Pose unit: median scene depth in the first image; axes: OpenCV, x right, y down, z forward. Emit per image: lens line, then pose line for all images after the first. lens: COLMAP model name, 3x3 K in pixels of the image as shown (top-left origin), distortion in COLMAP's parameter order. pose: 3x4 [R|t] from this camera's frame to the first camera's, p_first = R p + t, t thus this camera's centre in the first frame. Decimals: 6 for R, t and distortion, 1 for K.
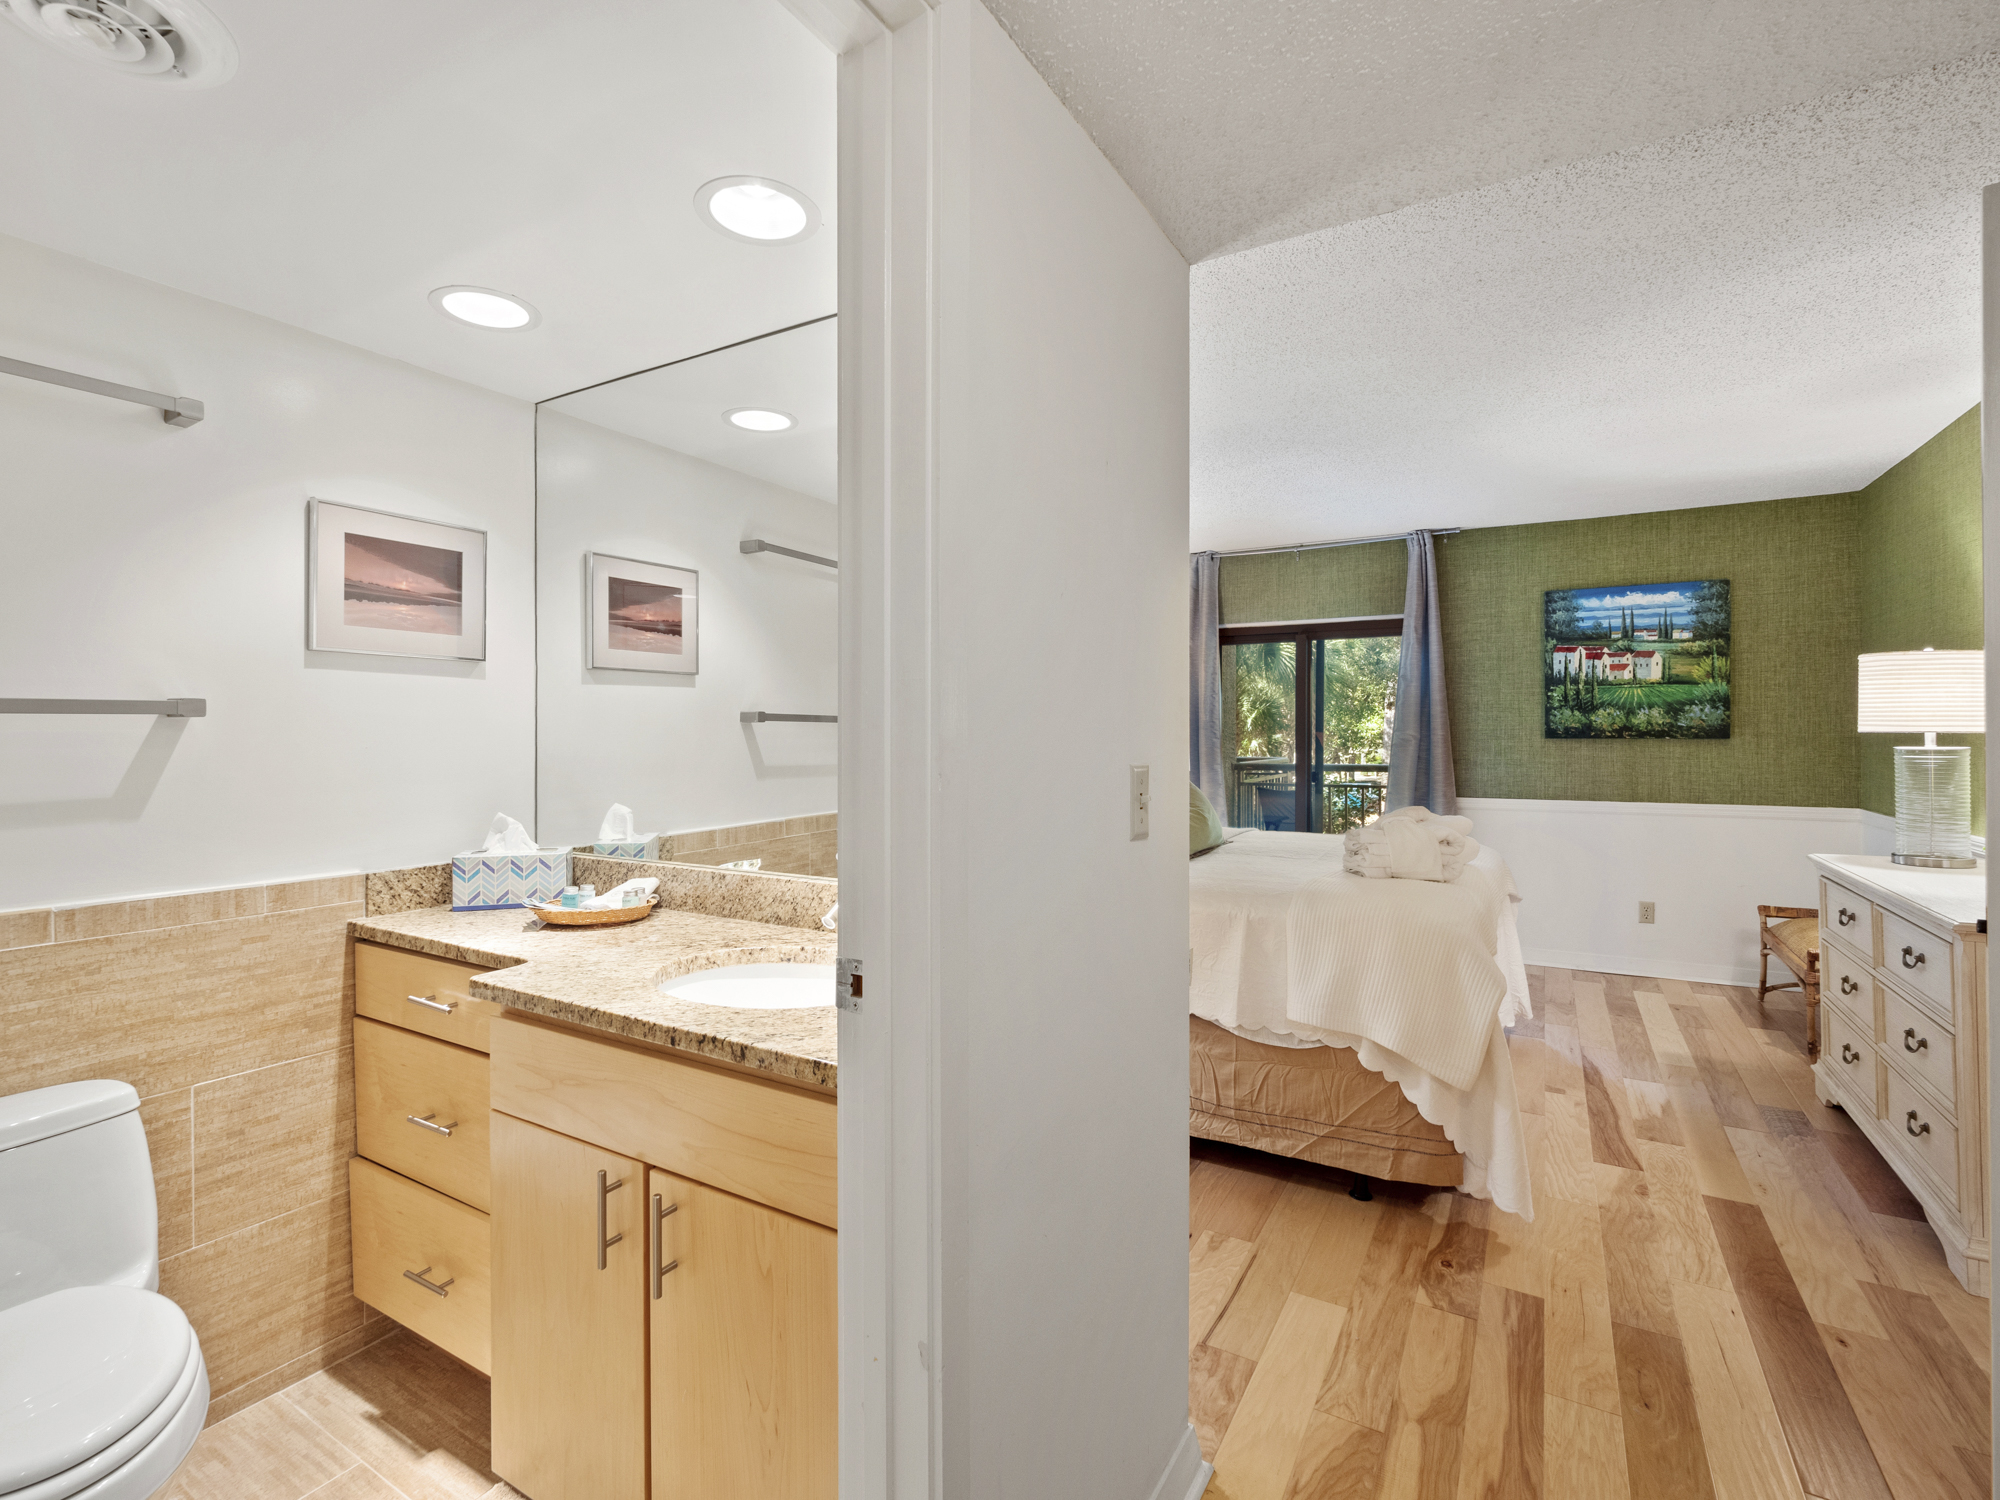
lens RADIAL K [[934.7, 0, 991.0], [0, 934.7, 738.1], [0, 0, 1]] dist [-0.000877, 0.001376]
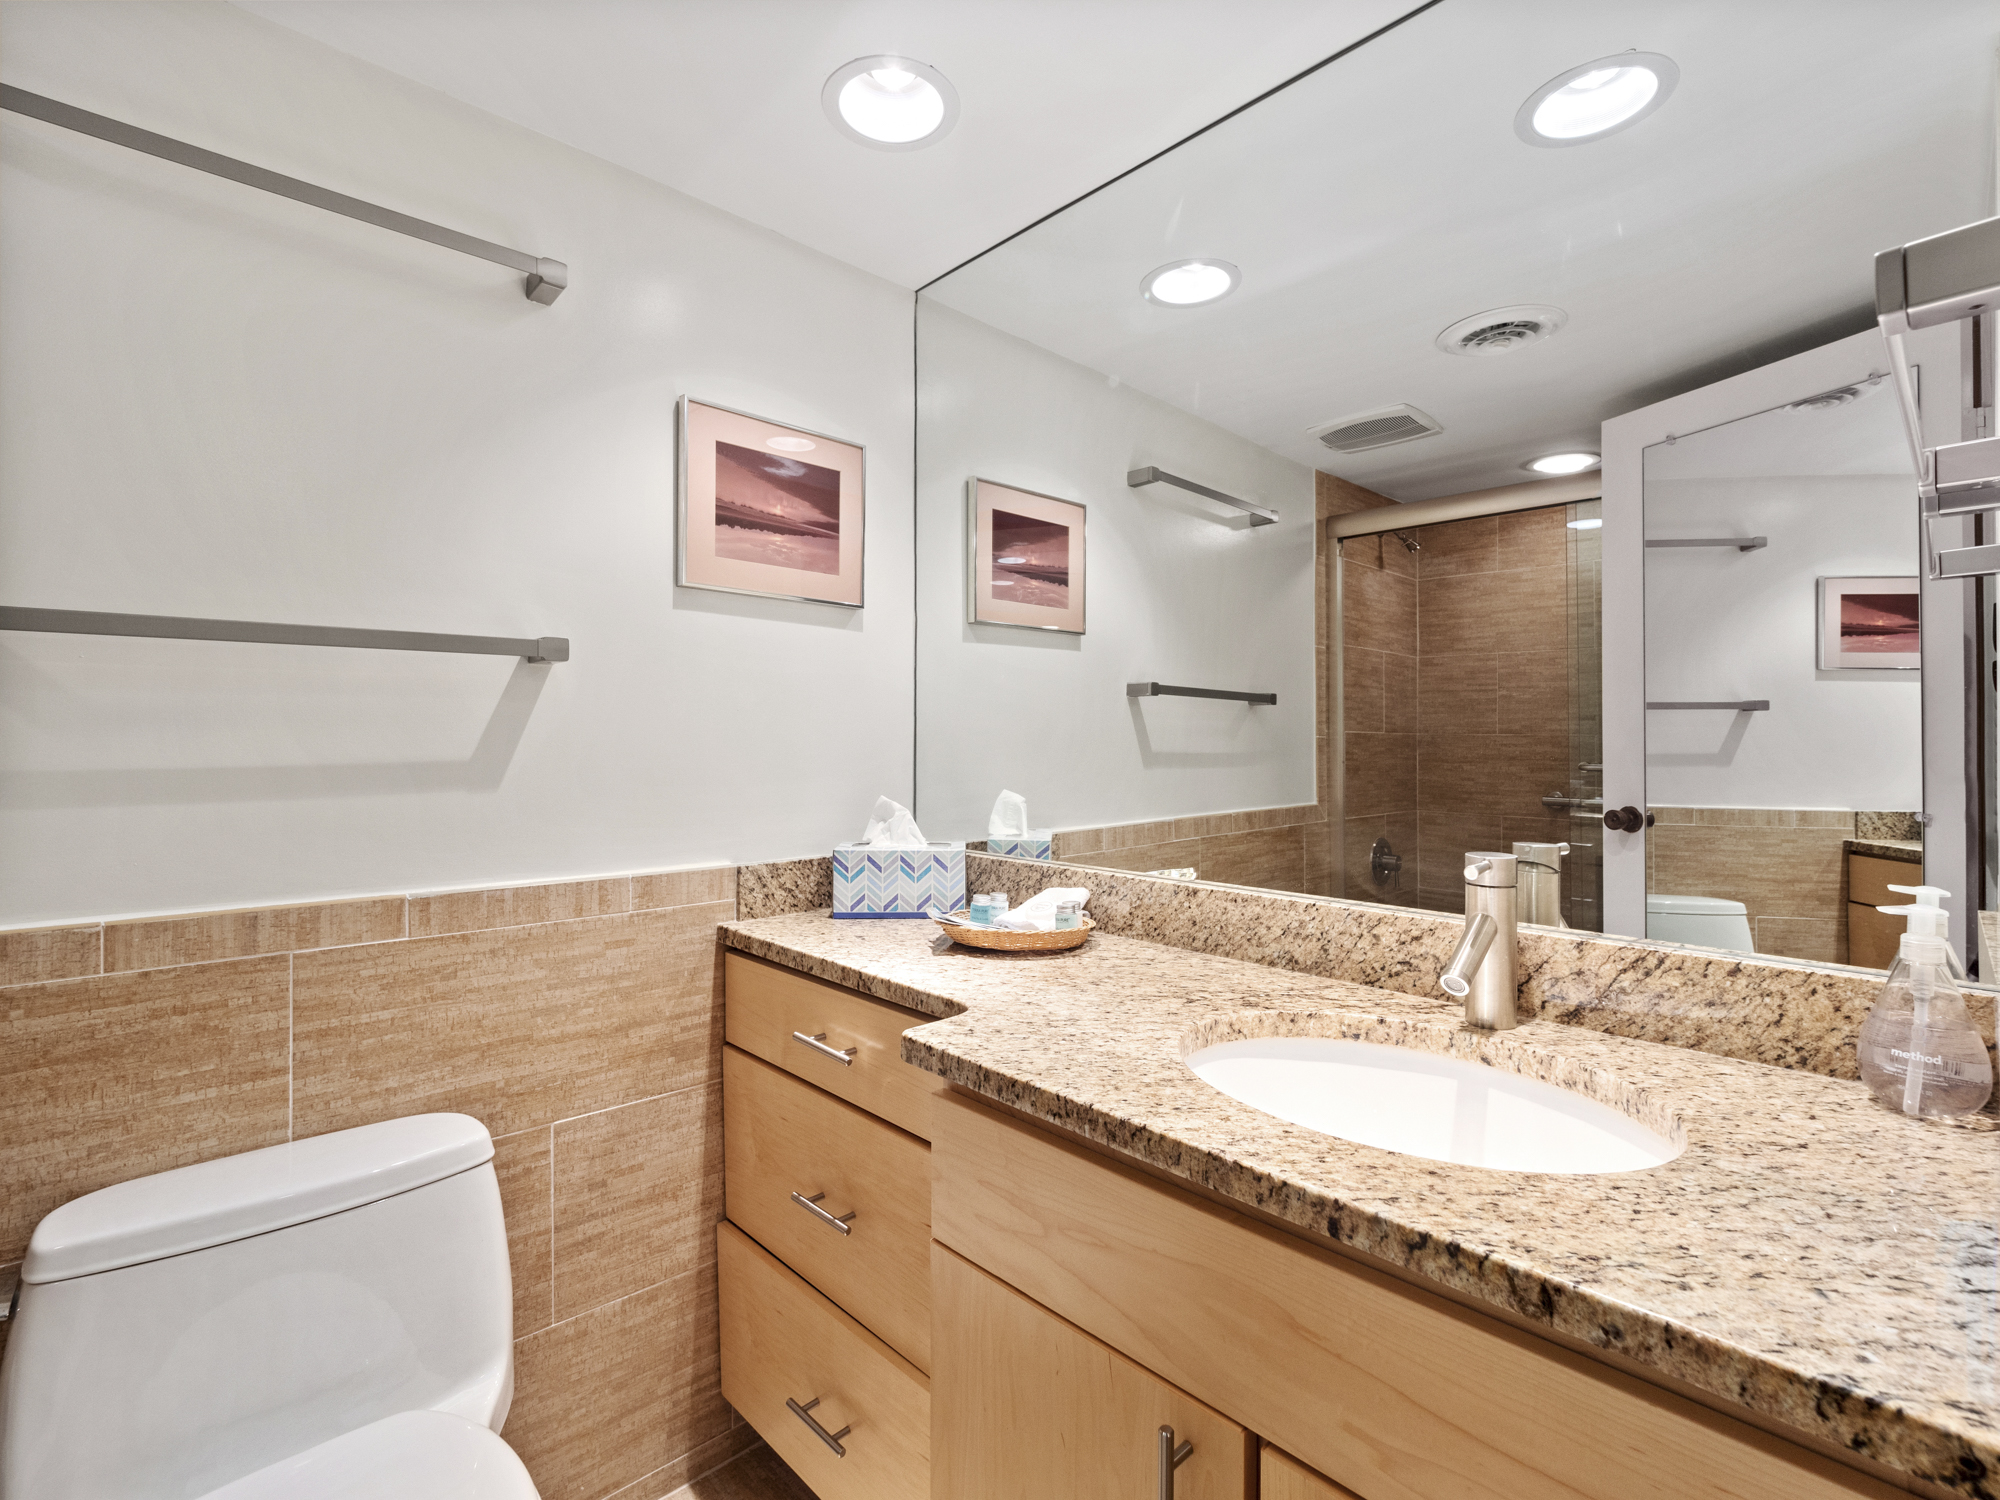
lens RADIAL K [[941.7, 0, 1000.0], [0, 941.7, 750.0], [0, 0, 1]] dist [0.023427, -0.026883]
pose [[0.963212, 0.009324, -0.268581, -0.254130], [-0.007945, 0.999949, 0.006219, 0.041643], [0.268625, -0.003856, 0.963237, 0.304266]]
